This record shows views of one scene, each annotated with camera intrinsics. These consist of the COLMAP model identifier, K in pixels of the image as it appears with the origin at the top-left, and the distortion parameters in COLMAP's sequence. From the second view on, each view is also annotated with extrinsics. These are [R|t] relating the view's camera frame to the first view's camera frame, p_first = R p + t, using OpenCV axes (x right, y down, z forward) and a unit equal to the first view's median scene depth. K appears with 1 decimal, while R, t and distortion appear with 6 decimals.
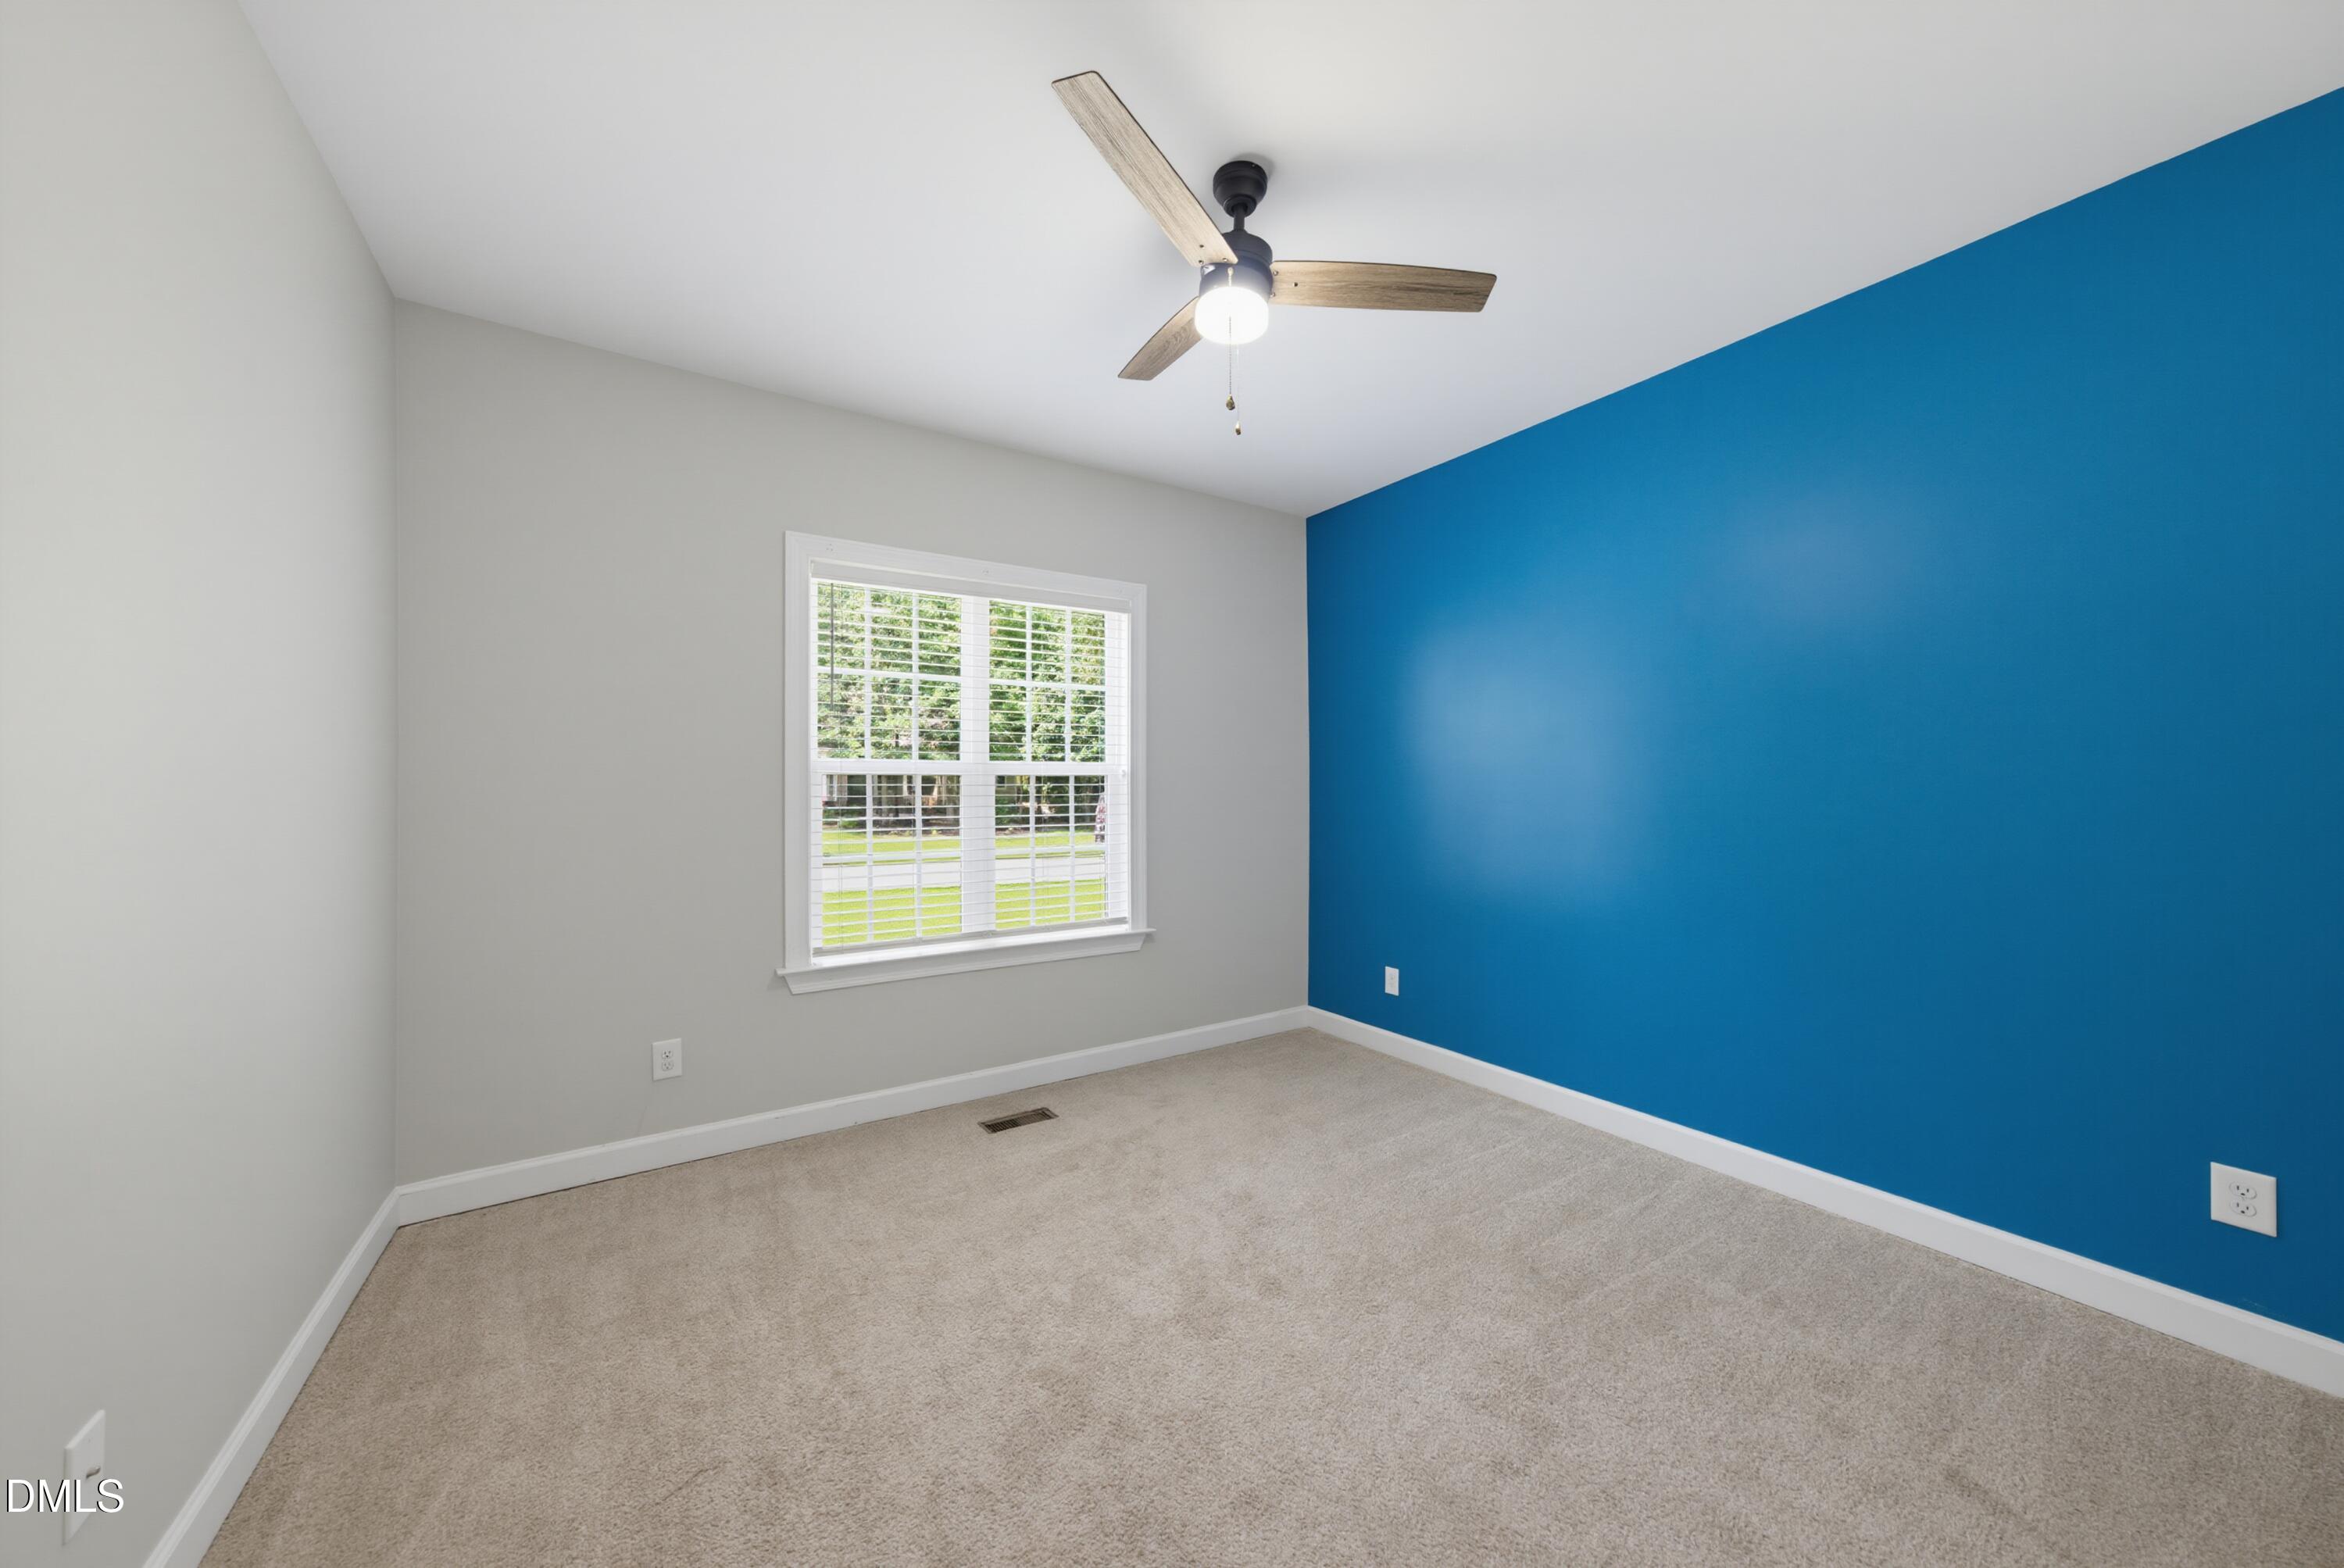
lens RADIAL K [[801.7, 0, 1172.0], [0, 801.7, 784.0], [0, 0, 1]] dist [0.015044, 0.000143]
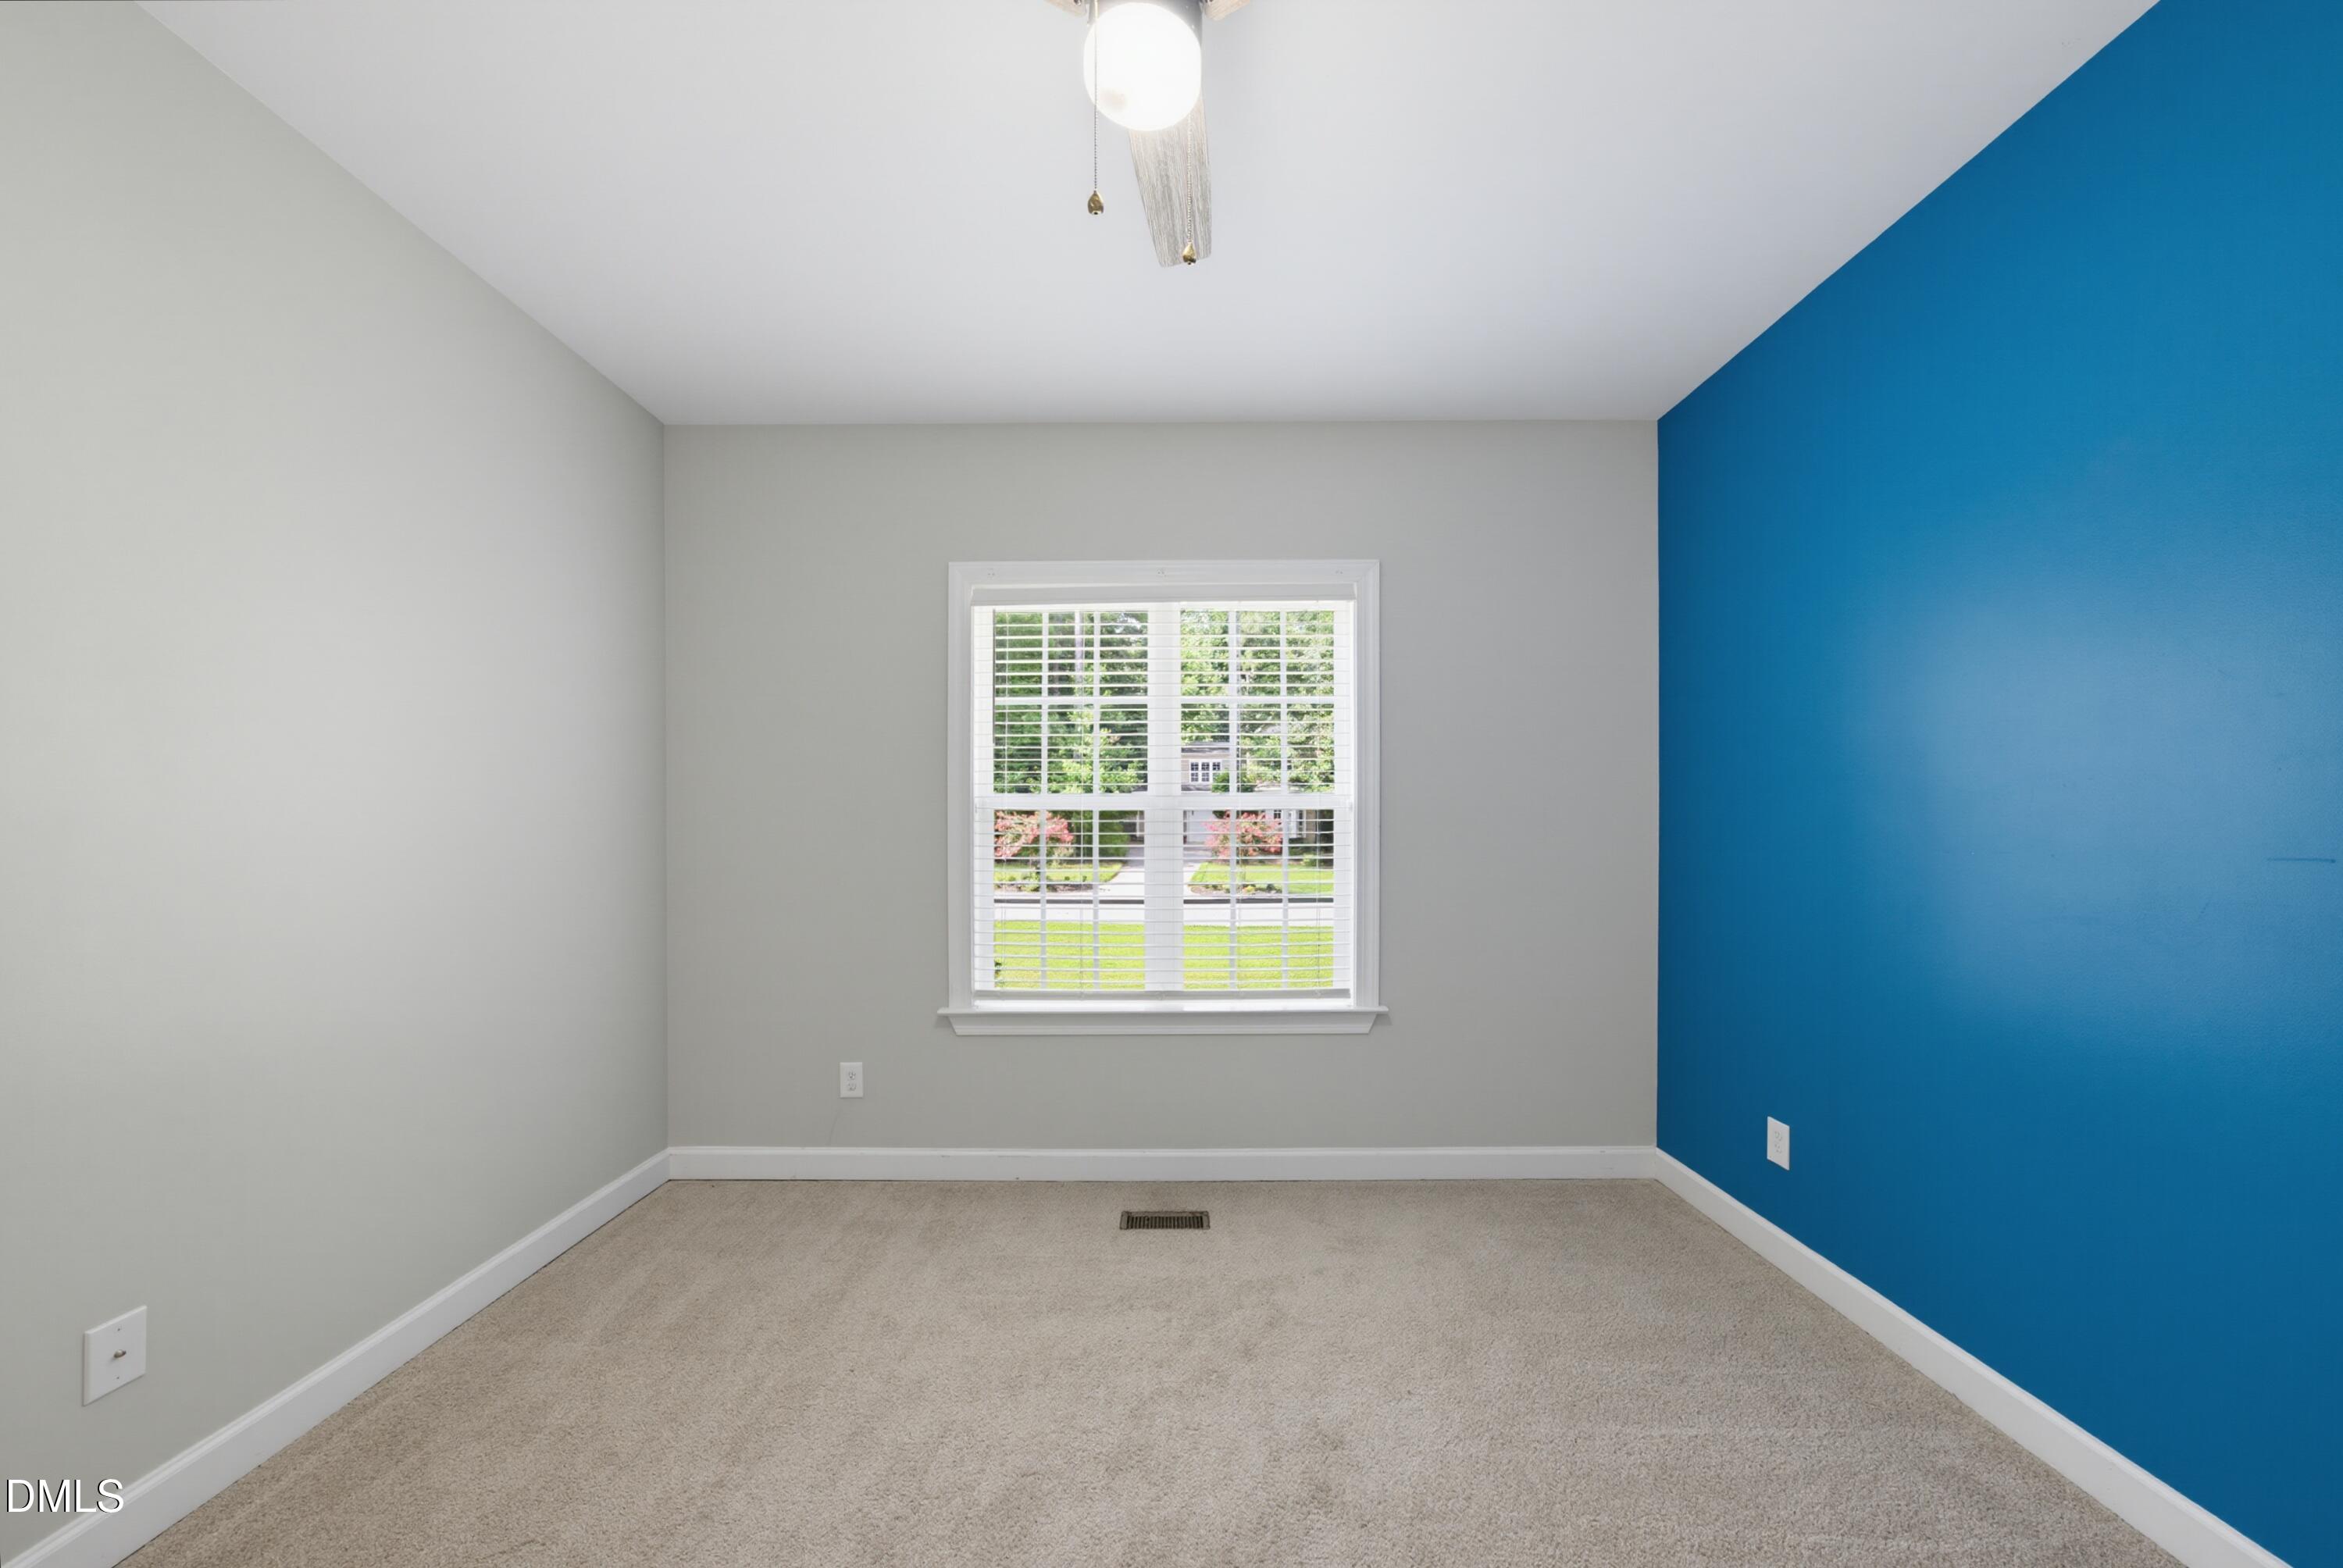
lens RADIAL K [[803.5, 0, 1171.1], [0, 803.5, 829.3], [0, 0, 1]] dist [0.002322, 0.000290]
pose [[0.832751, -0.002210, -0.553644, 0.281947], [0.009481, 0.999902, 0.010269, 0.000612], [0.553567, -0.013800, 0.832690, 0.308214]]
